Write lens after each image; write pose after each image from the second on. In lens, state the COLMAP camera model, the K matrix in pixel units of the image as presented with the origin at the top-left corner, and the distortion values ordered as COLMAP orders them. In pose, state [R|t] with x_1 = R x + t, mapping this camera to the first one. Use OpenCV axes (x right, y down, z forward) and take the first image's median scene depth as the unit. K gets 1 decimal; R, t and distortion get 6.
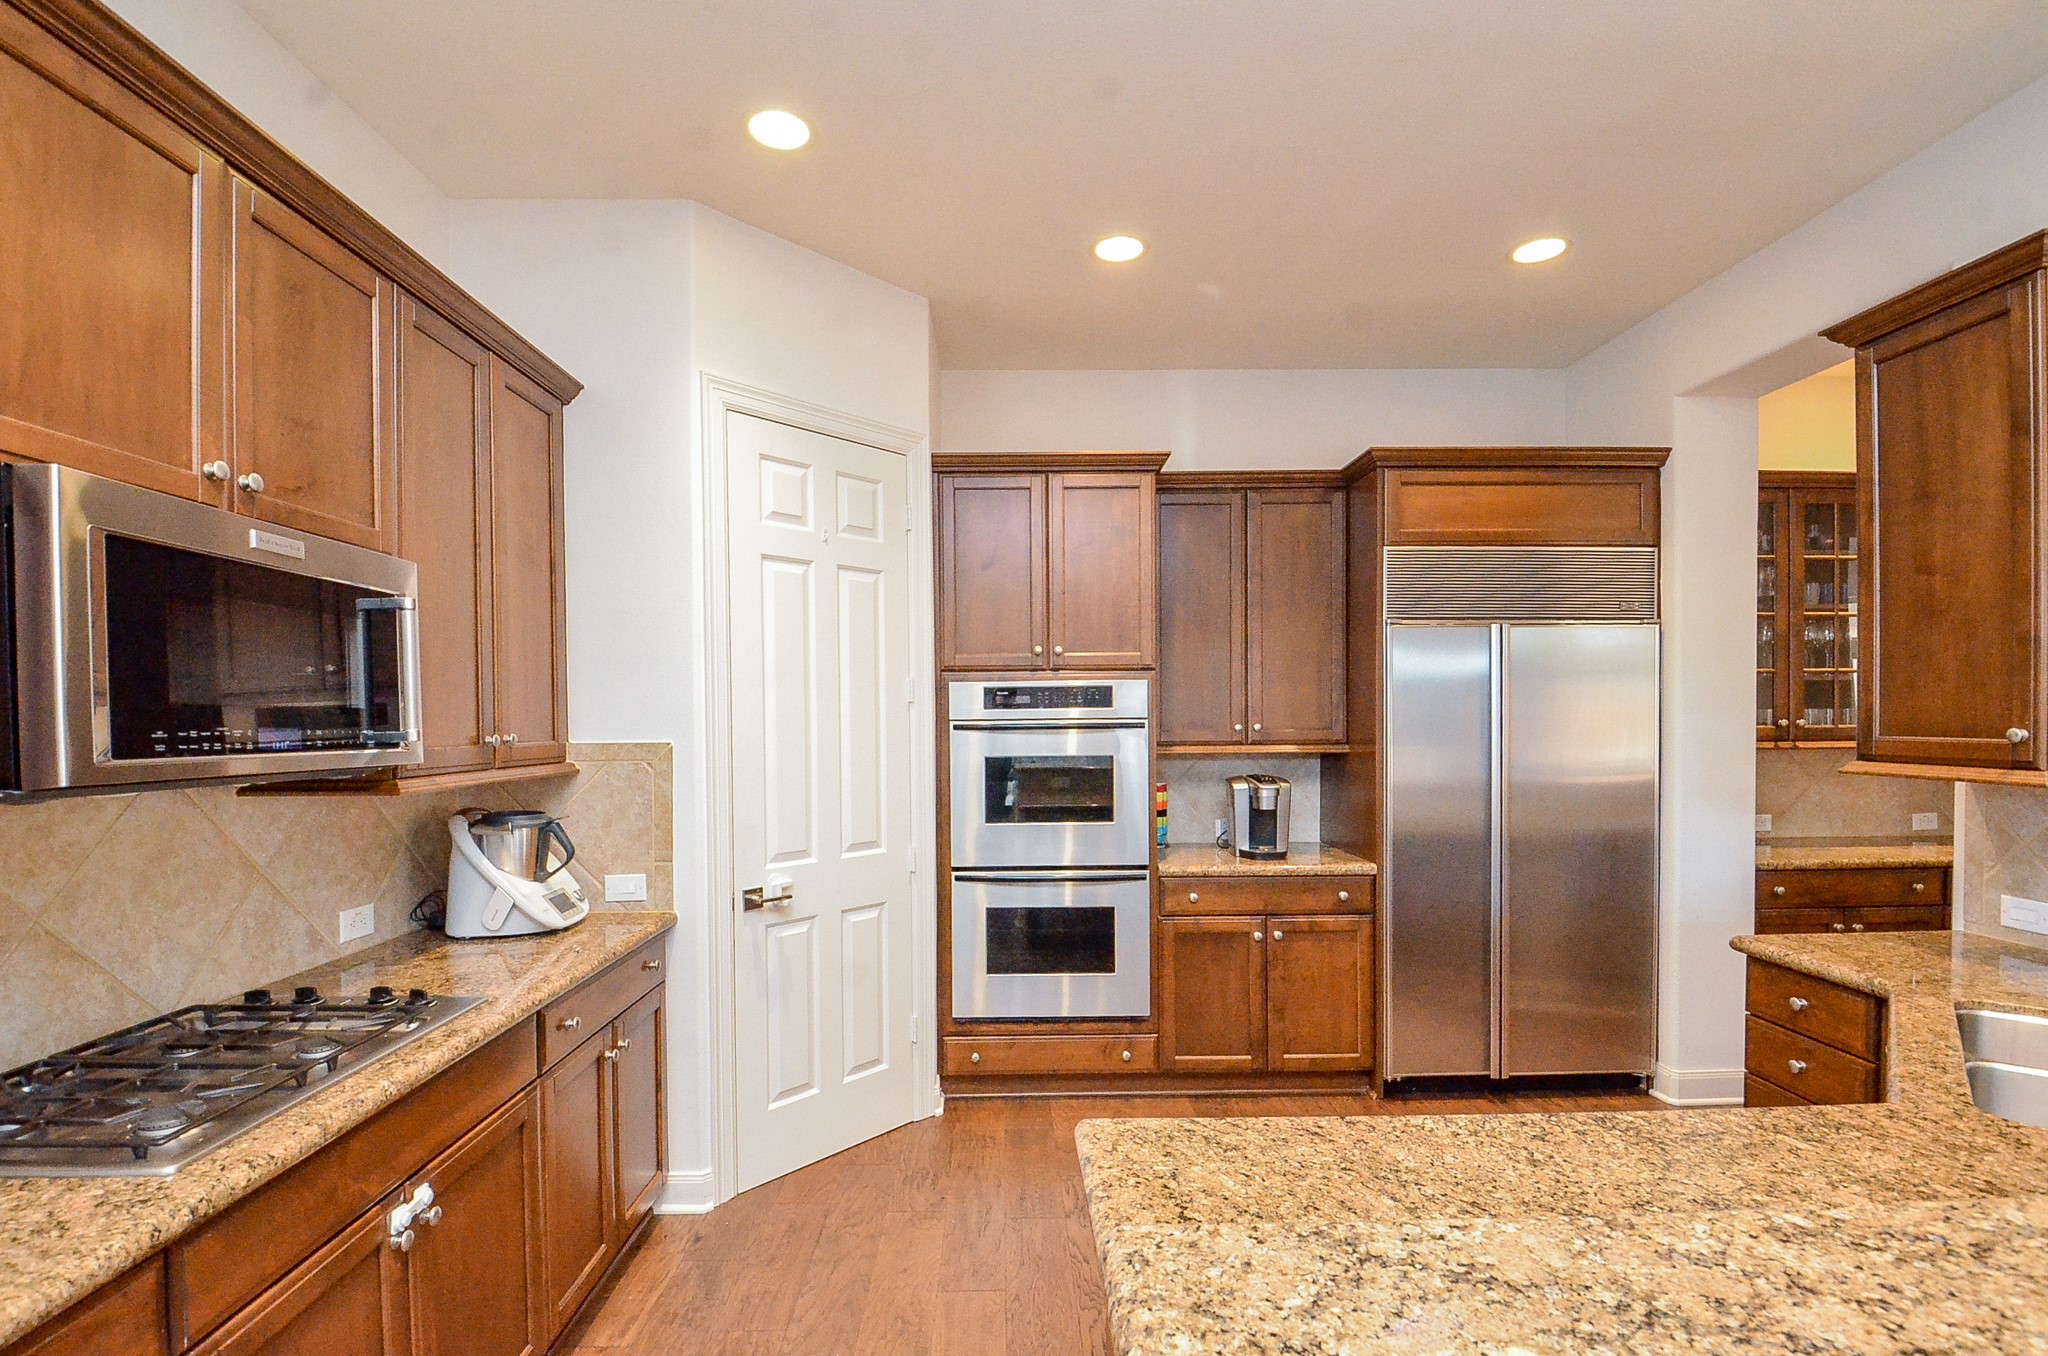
lens RADIAL K [[930.2, 0, 1019.4], [0, 930.2, 724.7], [0, 0, 1]] dist [0.002184, -0.016805]
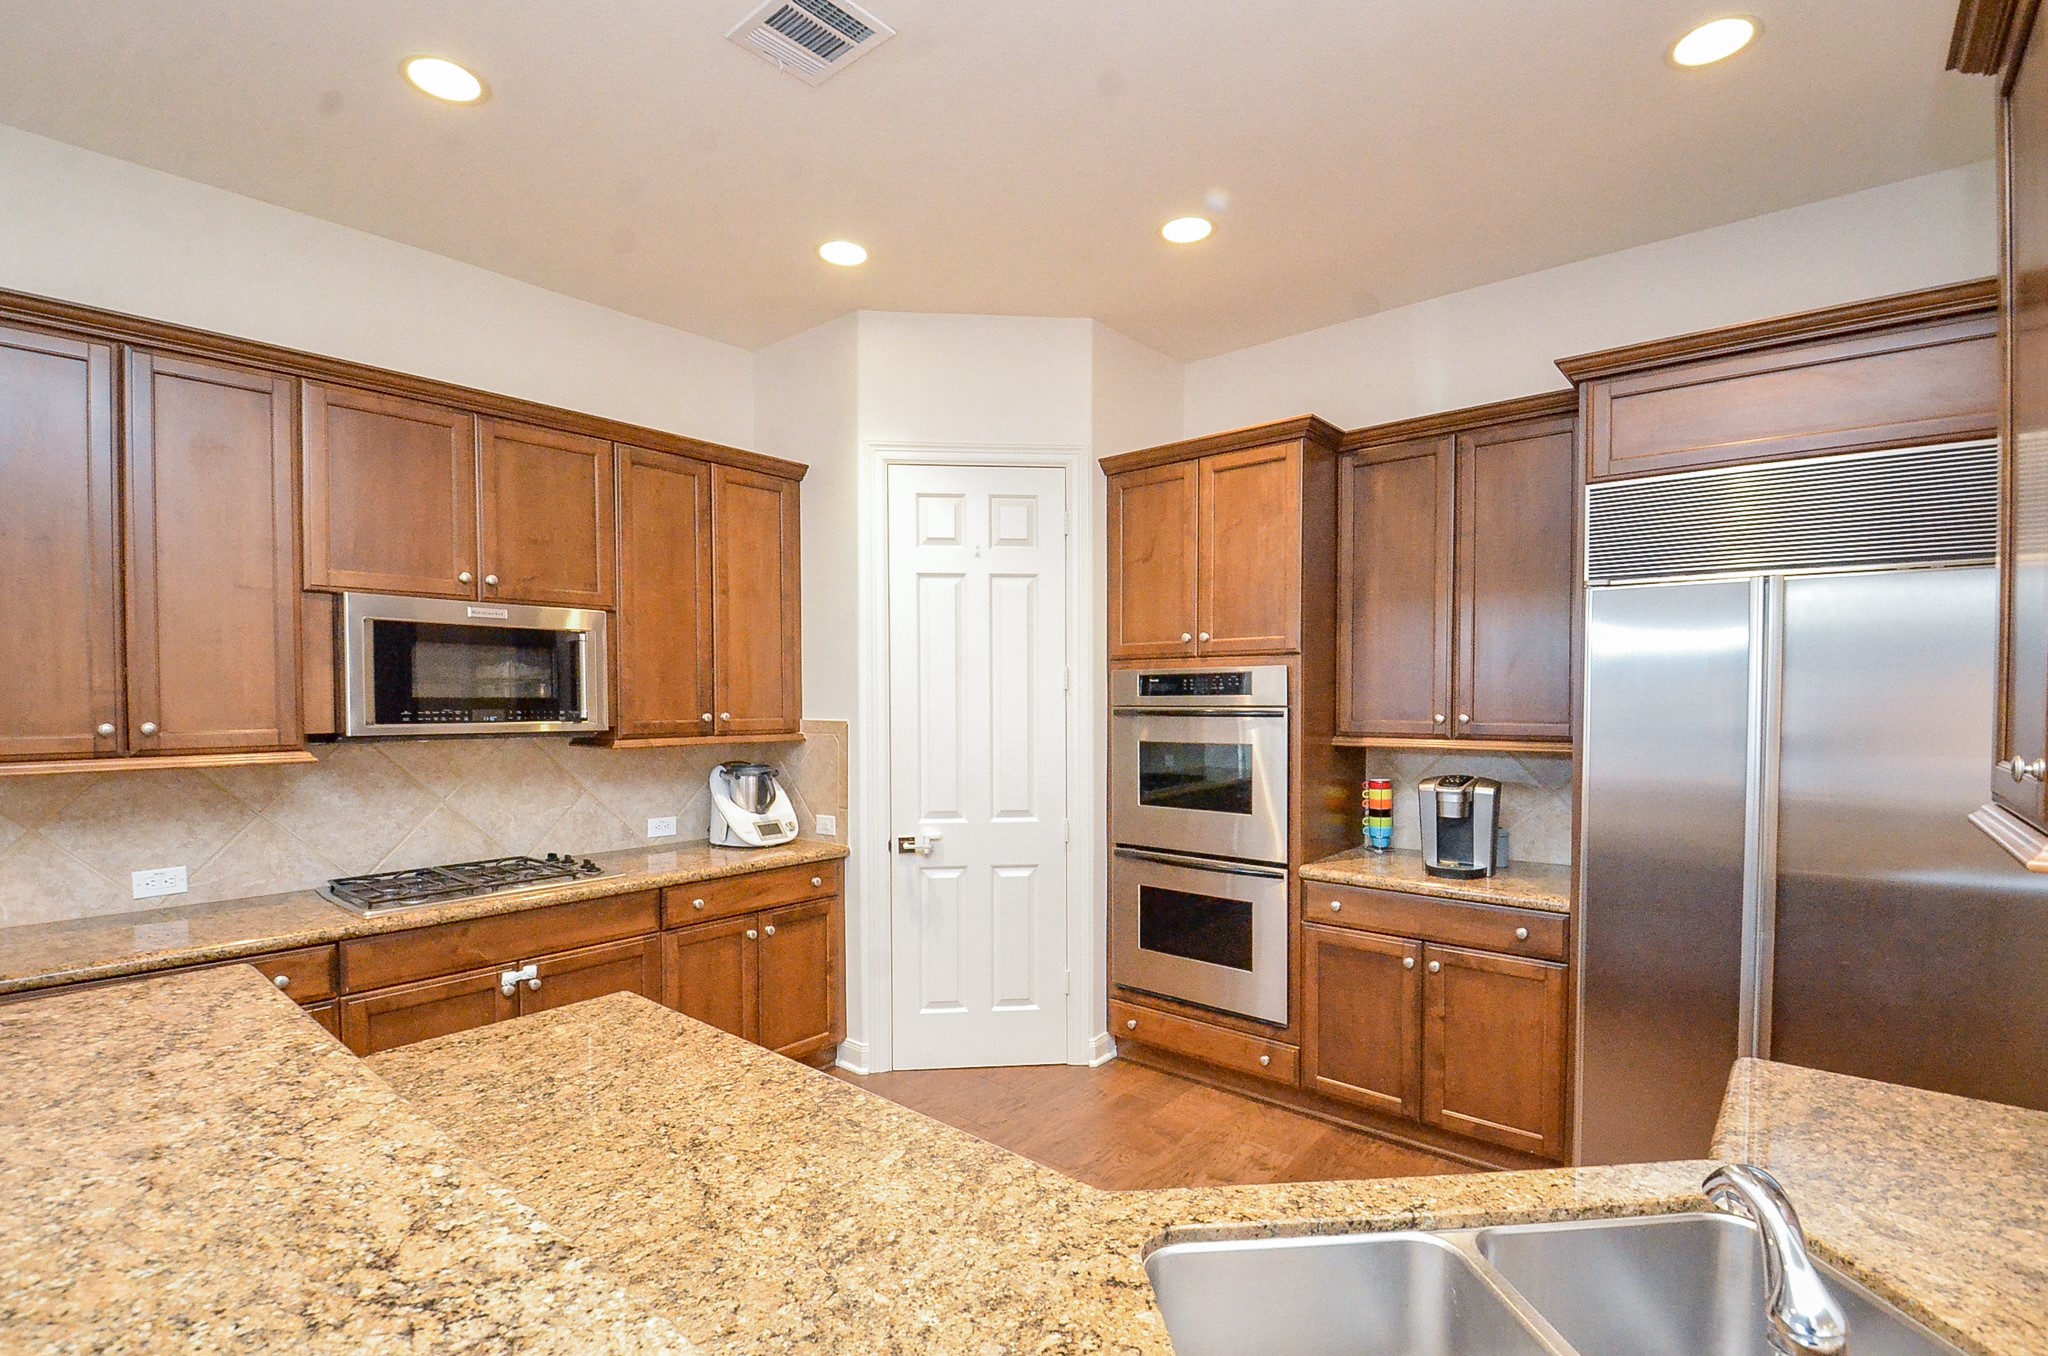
lens RADIAL K [[936.6, 0, 1027.6], [0, 936.6, 717.5], [0, 0, 1]] dist [0.018913, -0.017845]
pose [[0.748333, 0.020434, -0.663009, 0.568665], [-0.008971, 0.999746, 0.020686, -0.013090], [0.663263, -0.009532, 0.748326, 0.123309]]
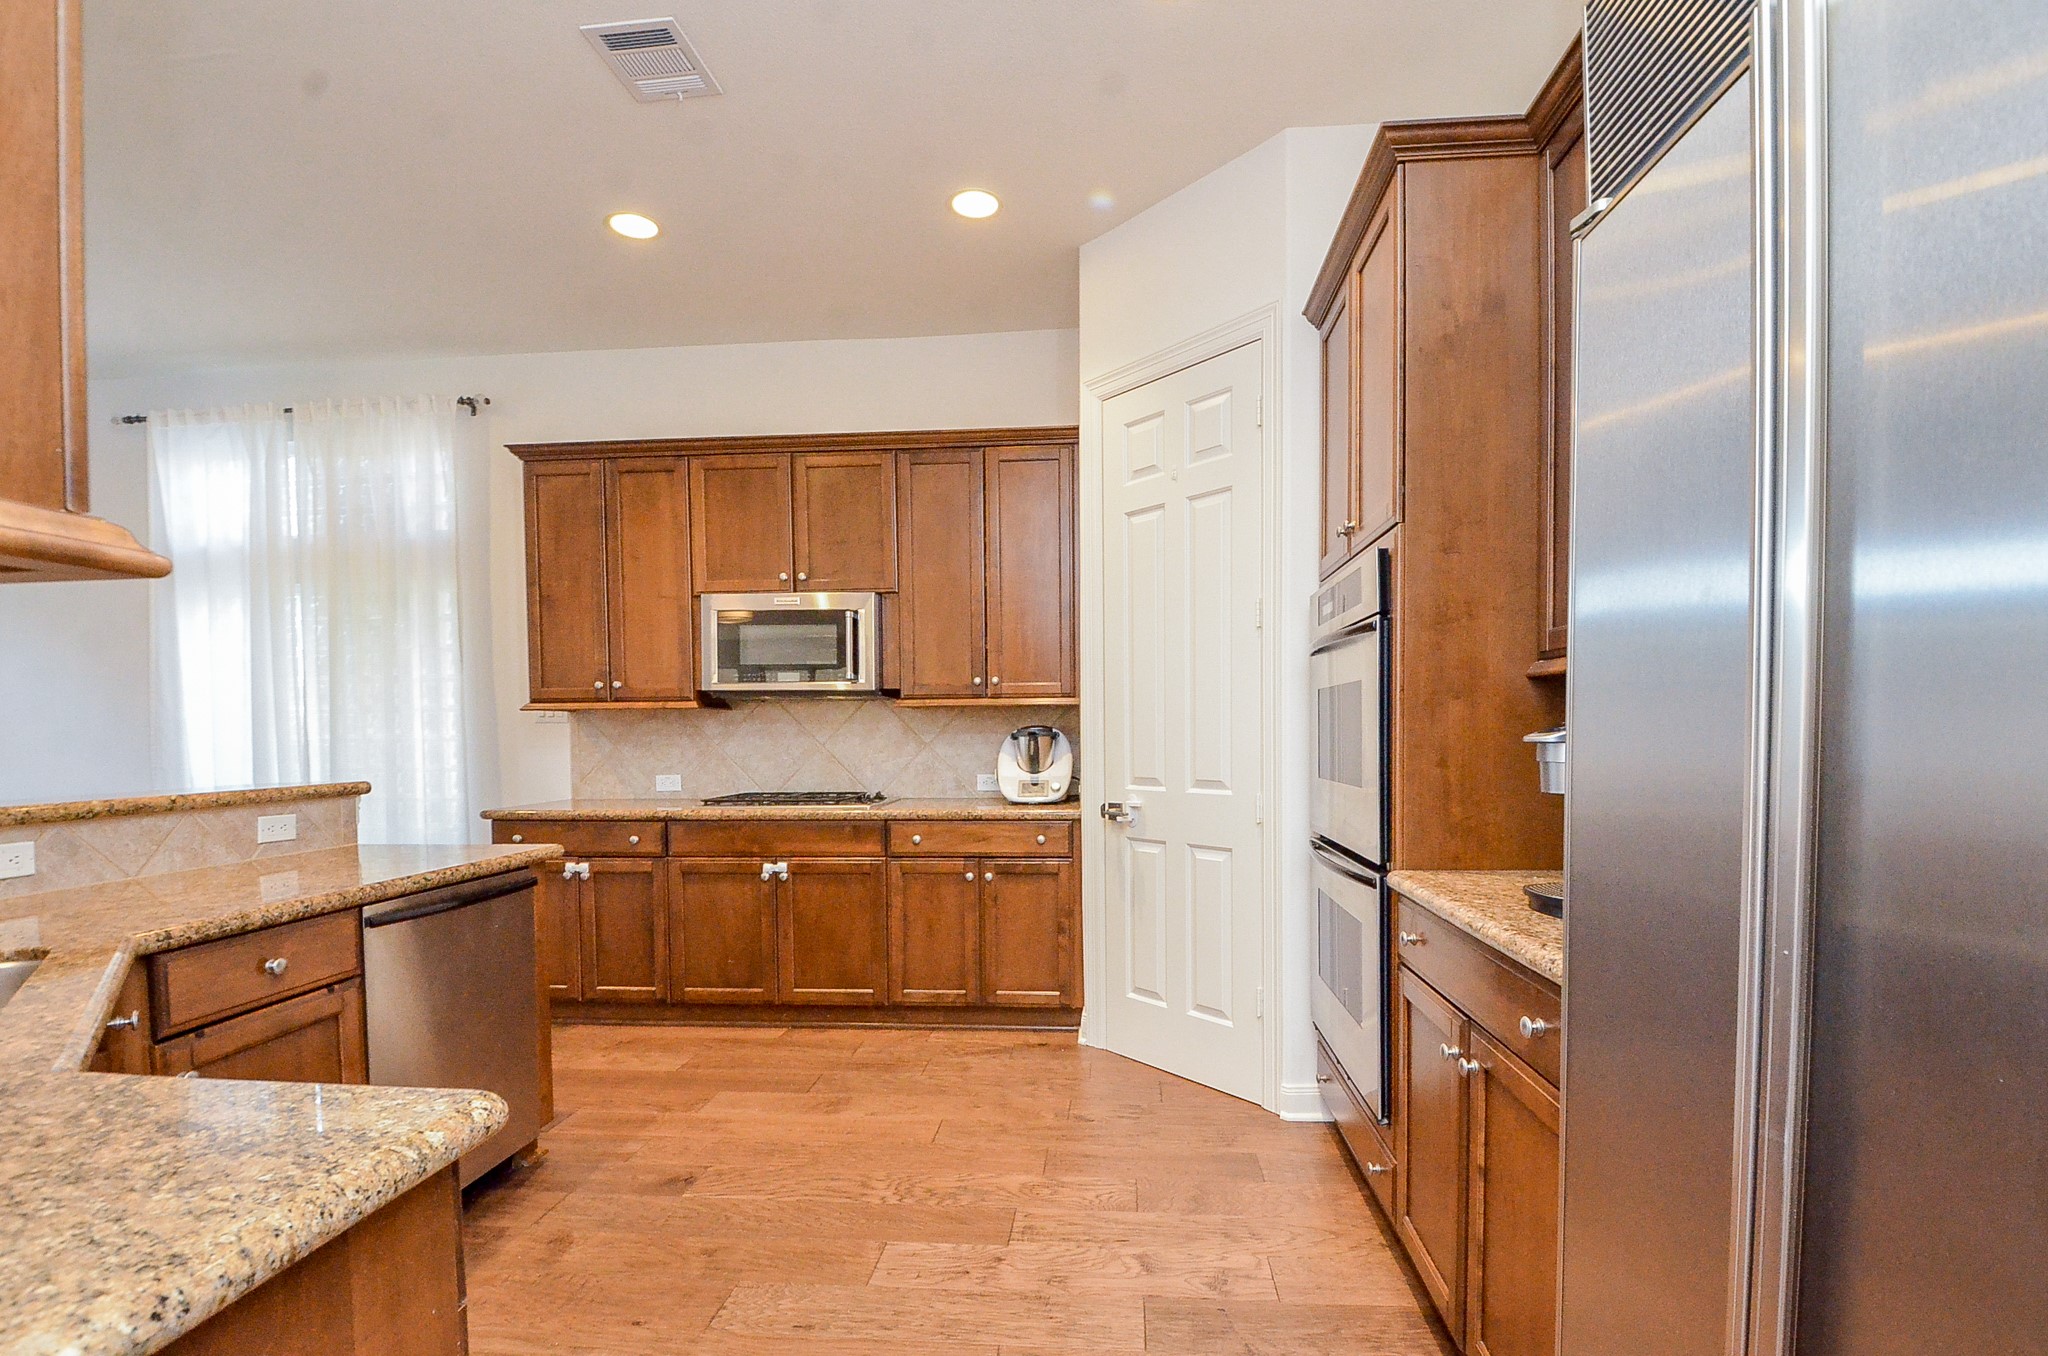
lens RADIAL K [[940.4, 0, 1035.2], [0, 940.4, 761.0], [0, 0, 1]] dist [0.016854, -0.000395]
pose [[-0.112512, 0.042196, -0.992754, 0.750813], [0.002200, 0.999106, 0.042216, 0.060034], [0.993648, 0.002566, -0.112504, 0.854551]]
